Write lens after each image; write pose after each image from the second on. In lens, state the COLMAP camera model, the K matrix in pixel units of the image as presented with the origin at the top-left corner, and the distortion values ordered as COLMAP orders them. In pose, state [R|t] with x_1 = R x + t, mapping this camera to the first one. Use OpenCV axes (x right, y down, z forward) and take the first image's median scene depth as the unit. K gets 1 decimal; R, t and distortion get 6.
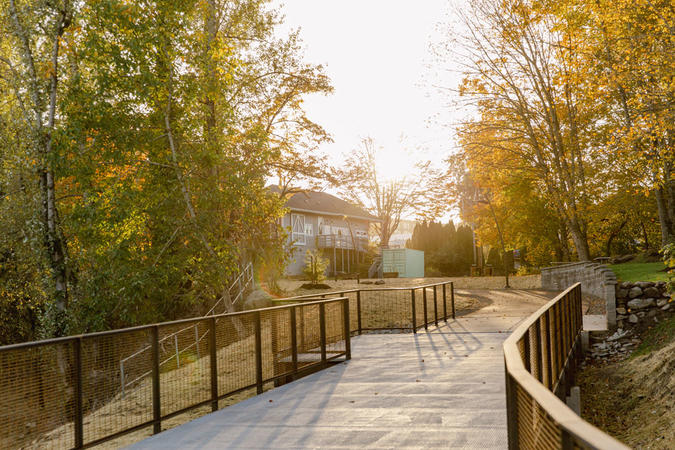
lens RADIAL K [[1030.4, 0, 337.8], [0, 1030.4, 225.5], [0, 0, 1]] dist [-0.031202, 0.000000]
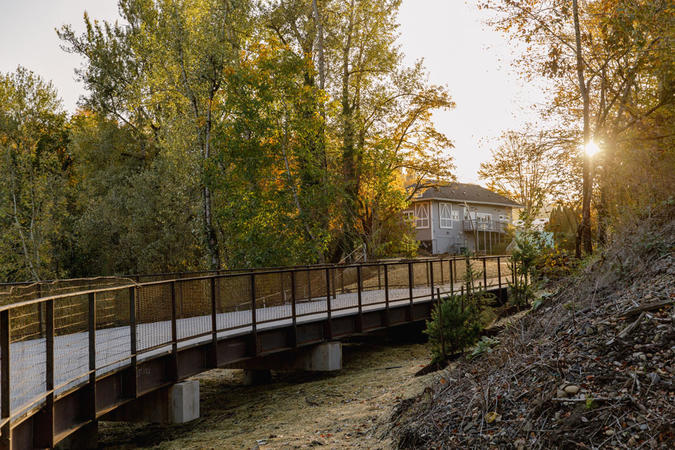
lens RADIAL K [[976.9, 0, 337.3], [0, 976.9, 225.6], [0, 0, 1]] dist [0.024327, 0.000000]
pose [[0.975545, -0.012447, -0.219446, 0.116481], [0.016483, 0.999727, 0.016570, -0.007361], [0.219180, -0.019782, 0.975484, -0.192649]]
